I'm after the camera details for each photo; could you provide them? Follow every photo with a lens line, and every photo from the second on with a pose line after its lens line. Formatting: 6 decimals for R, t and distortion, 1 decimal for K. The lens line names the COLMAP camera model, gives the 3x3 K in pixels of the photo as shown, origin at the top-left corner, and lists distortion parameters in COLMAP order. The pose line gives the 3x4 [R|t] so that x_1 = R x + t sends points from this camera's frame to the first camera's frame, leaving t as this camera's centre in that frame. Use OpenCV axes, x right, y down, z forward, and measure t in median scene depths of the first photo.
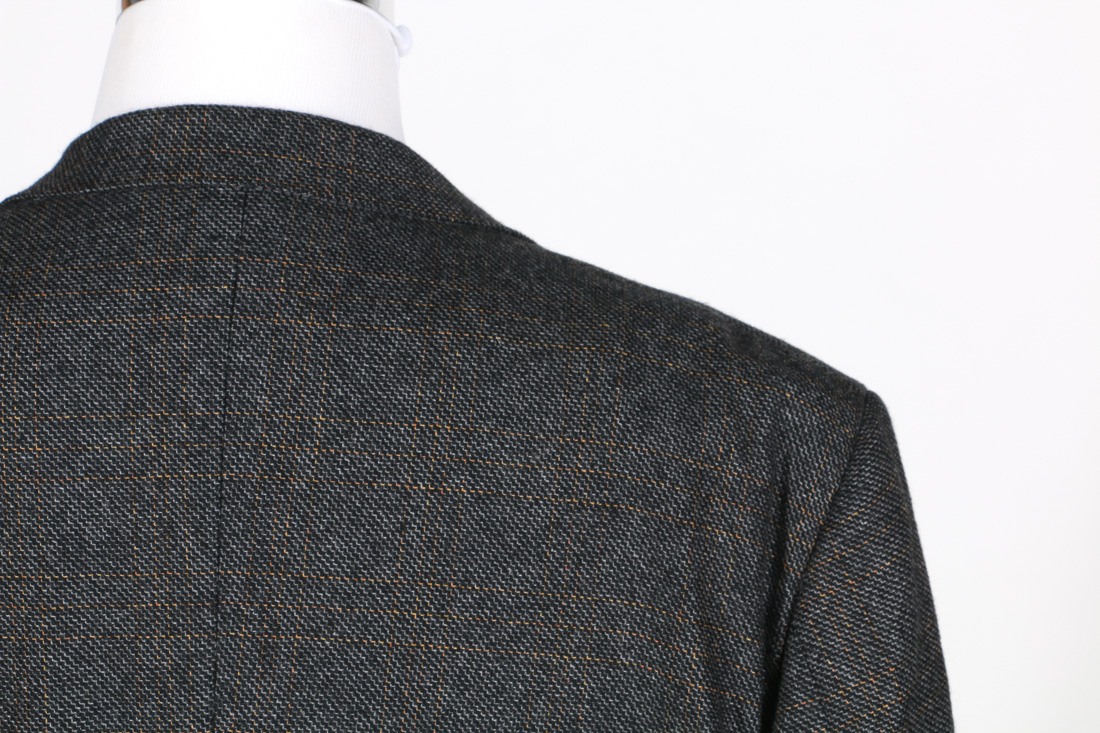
lens RADIAL K [[2538.0, 0, 547.7], [0, 2538.0, 365.3], [0, 0, 1]] dist [0.284136, 0.000000]
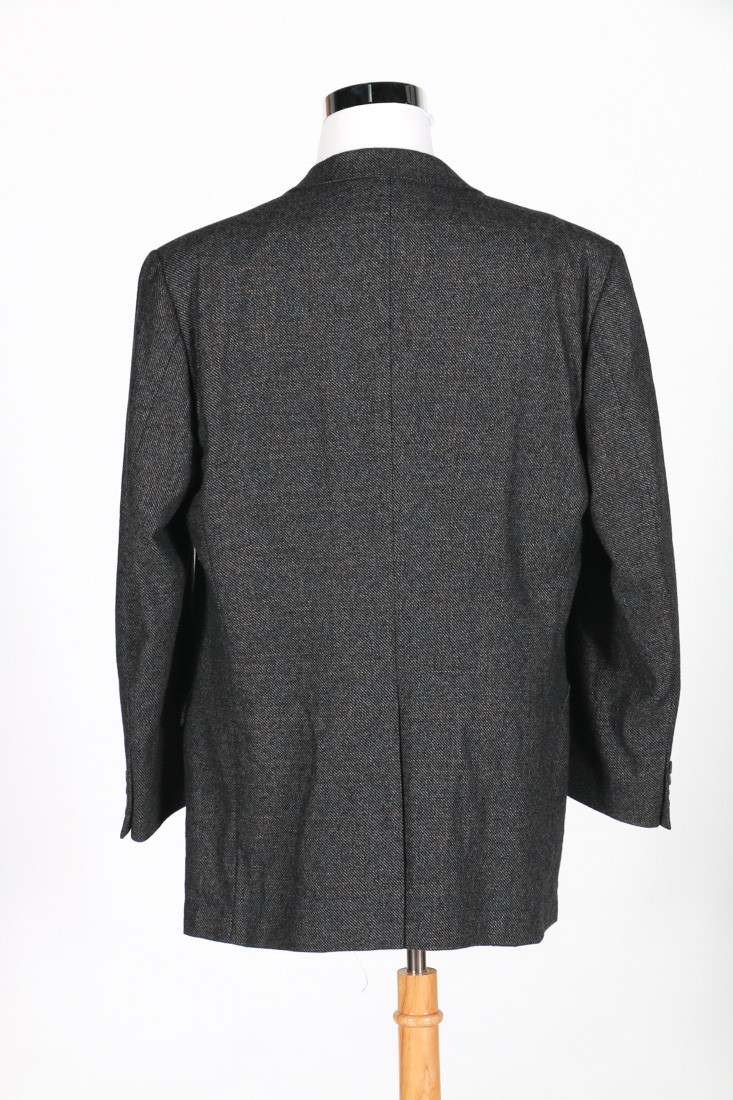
lens RADIAL K [[3676.6, 0, 368.3], [0, 3676.6, 552.7], [0, 0, 1]] dist [0.917661, 0.000000]
pose [[0.995946, -0.050478, 0.074455, -0.462921], [0.050716, 0.998712, -0.001312, 0.342562], [-0.074293, 0.005083, 0.997224, -3.023403]]
